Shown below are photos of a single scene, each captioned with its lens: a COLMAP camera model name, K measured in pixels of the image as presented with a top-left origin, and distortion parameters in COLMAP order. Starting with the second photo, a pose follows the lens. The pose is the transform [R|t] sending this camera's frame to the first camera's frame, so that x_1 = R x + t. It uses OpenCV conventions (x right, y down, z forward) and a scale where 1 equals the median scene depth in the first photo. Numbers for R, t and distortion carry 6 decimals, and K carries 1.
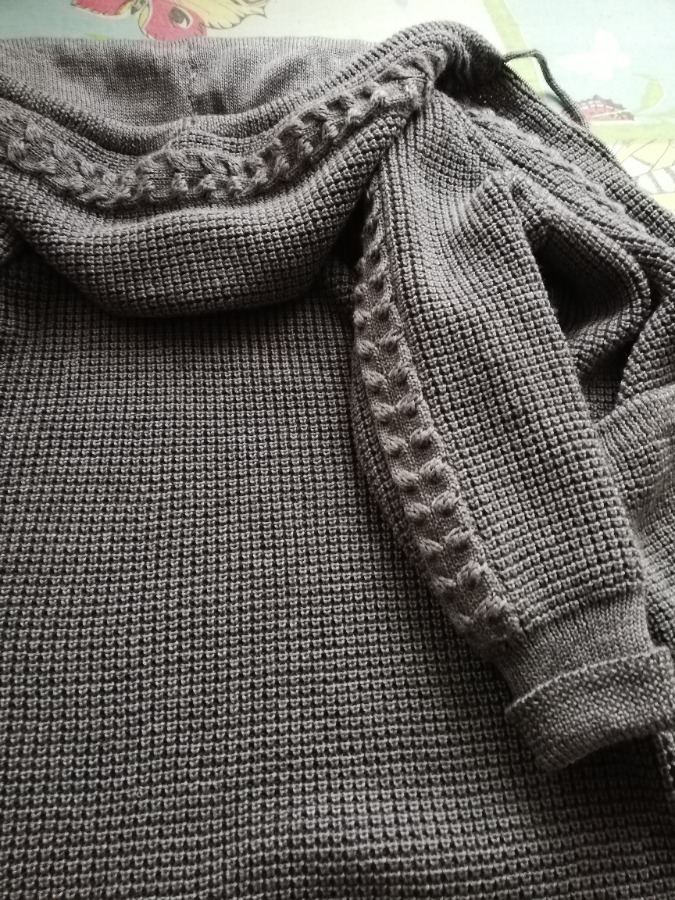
lens RADIAL K [[682.5, 0, 341.4], [0, 682.5, 451.1], [0, 0, 1]] dist [0.002645, -0.021227]
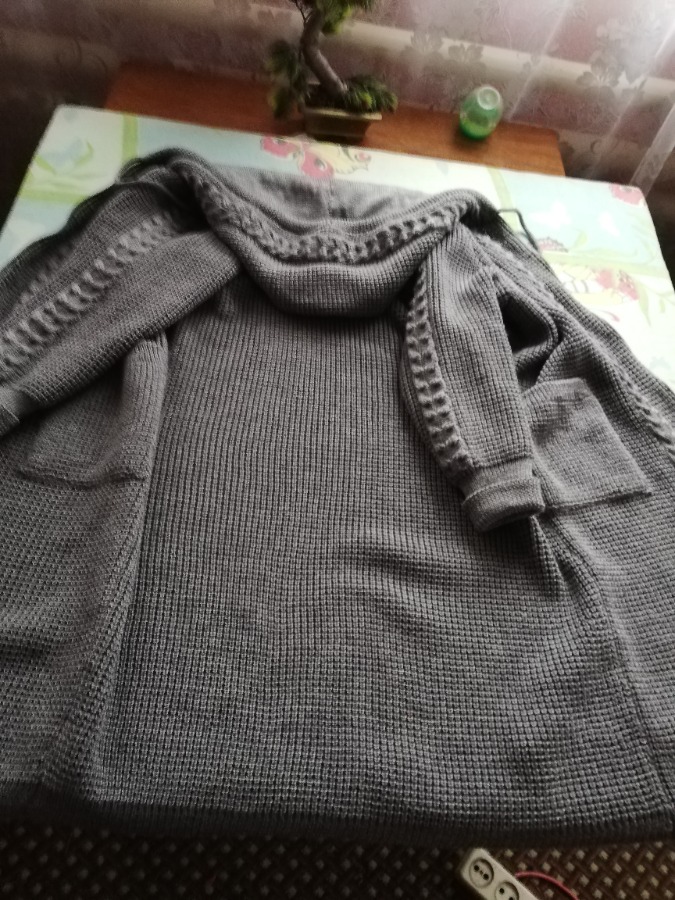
lens RADIAL K [[682.5, 0, 335.5], [0, 682.5, 449.7], [0, 0, 1]] dist [0.002645, -0.021227]
pose [[0.991255, 0.131923, 0.003241, -0.135738], [-0.130275, 0.982197, -0.135342, 0.420152], [-0.021038, 0.133736, 0.990794, -0.847062]]
